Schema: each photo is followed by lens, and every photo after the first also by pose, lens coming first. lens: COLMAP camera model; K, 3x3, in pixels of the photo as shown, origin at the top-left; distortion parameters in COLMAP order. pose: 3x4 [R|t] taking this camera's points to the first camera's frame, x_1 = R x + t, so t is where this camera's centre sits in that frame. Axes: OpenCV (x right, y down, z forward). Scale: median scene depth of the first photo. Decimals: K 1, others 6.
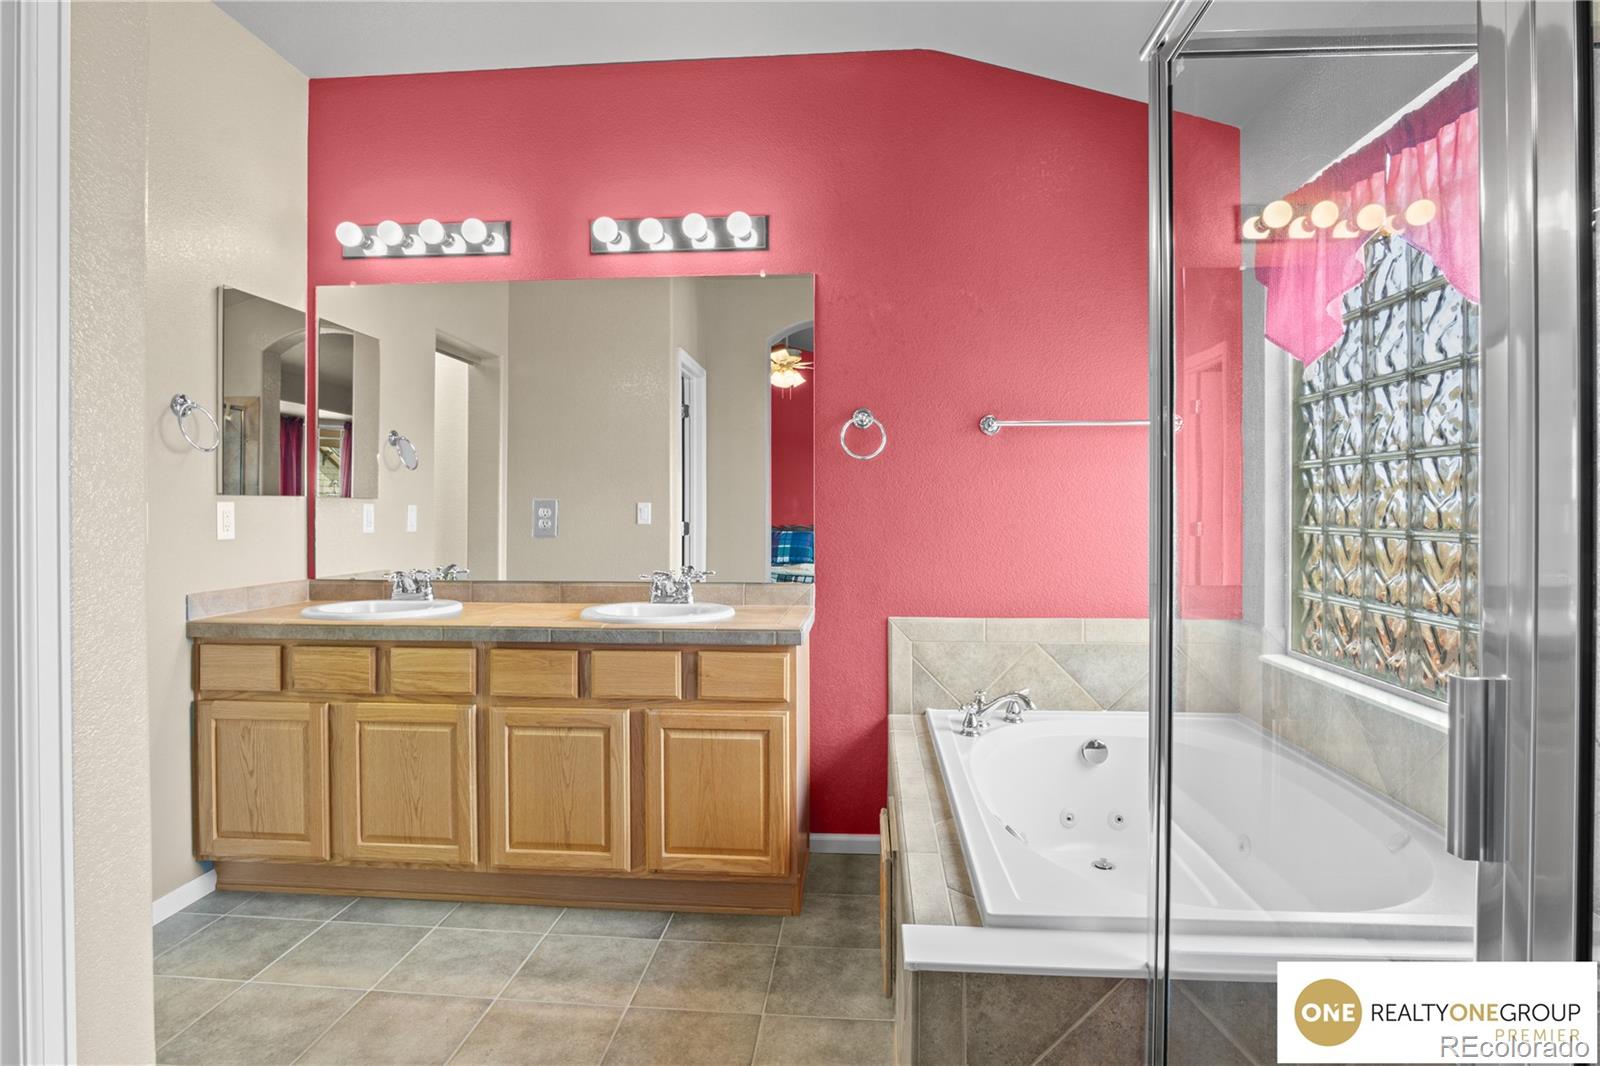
lens RADIAL K [[877.4, 0, 795.0], [0, 877.4, 511.4], [0, 0, 1]] dist [-0.025795, 0.000958]
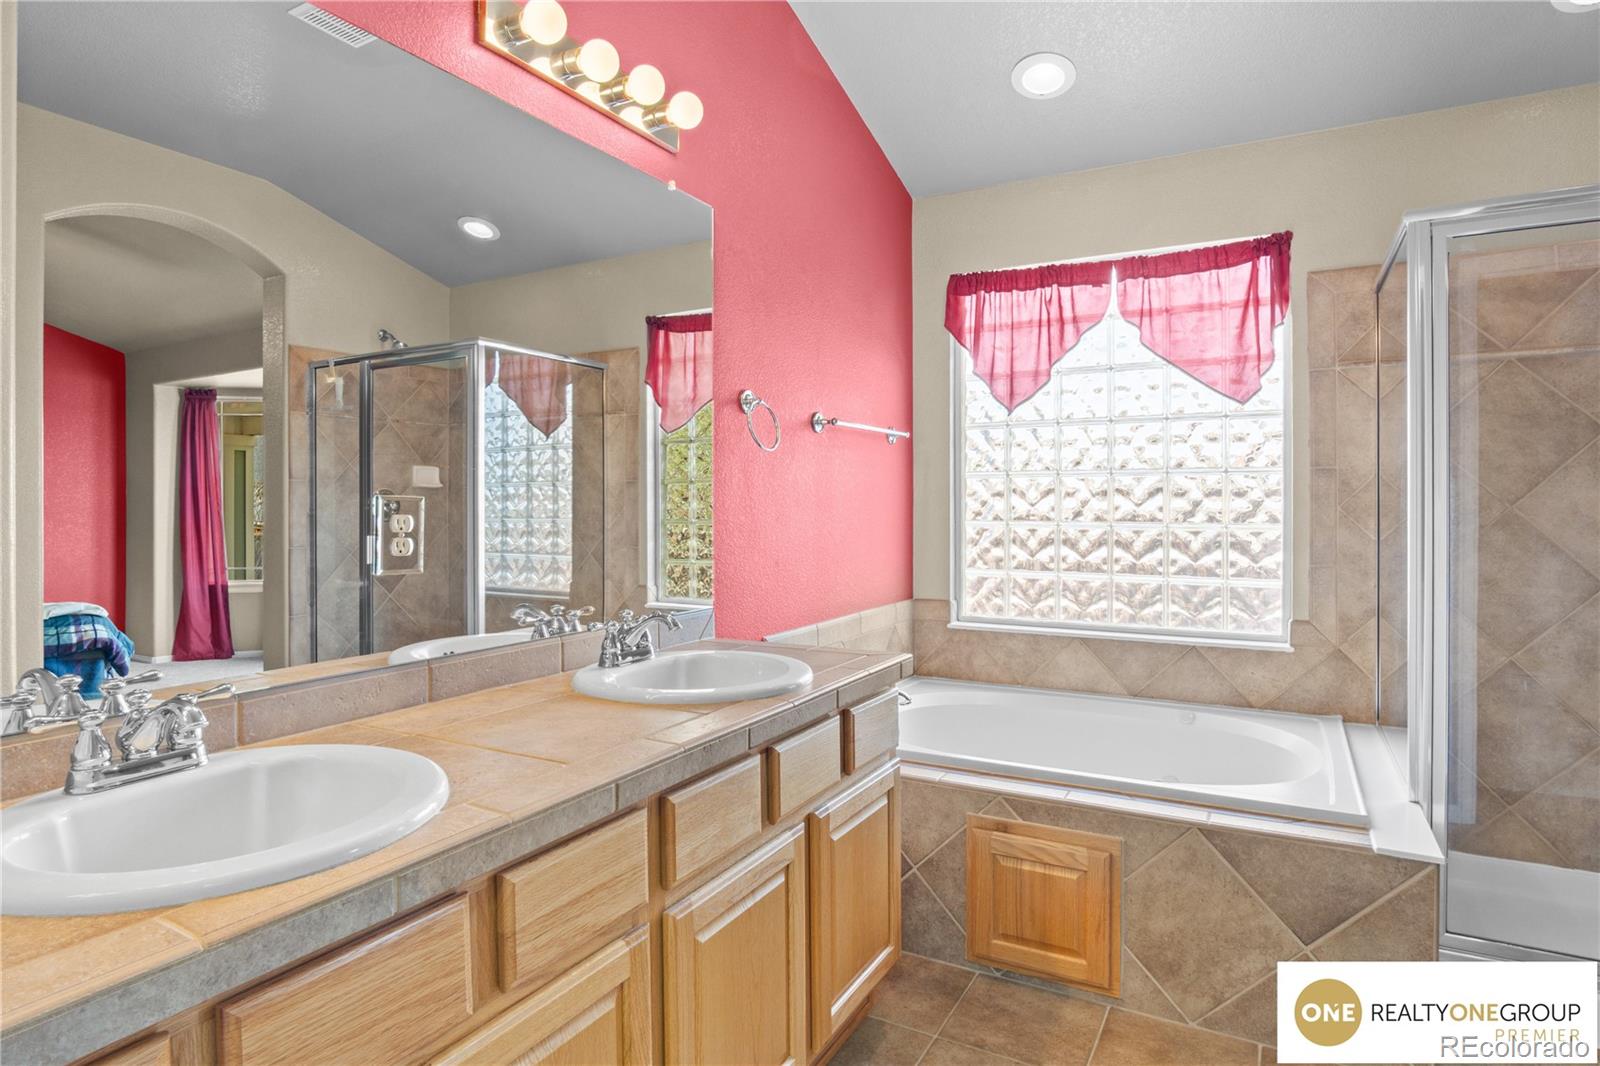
lens RADIAL K [[877.4, 0, 795.0], [0, 877.4, 511.4], [0, 0, 1]] dist [-0.025795, 0.000958]
pose [[0.406983, -0.006658, 0.913411, -0.778253], [0.007487, 0.999964, 0.003953, -0.006896], [-0.913405, 0.005230, 0.407018, 0.735718]]
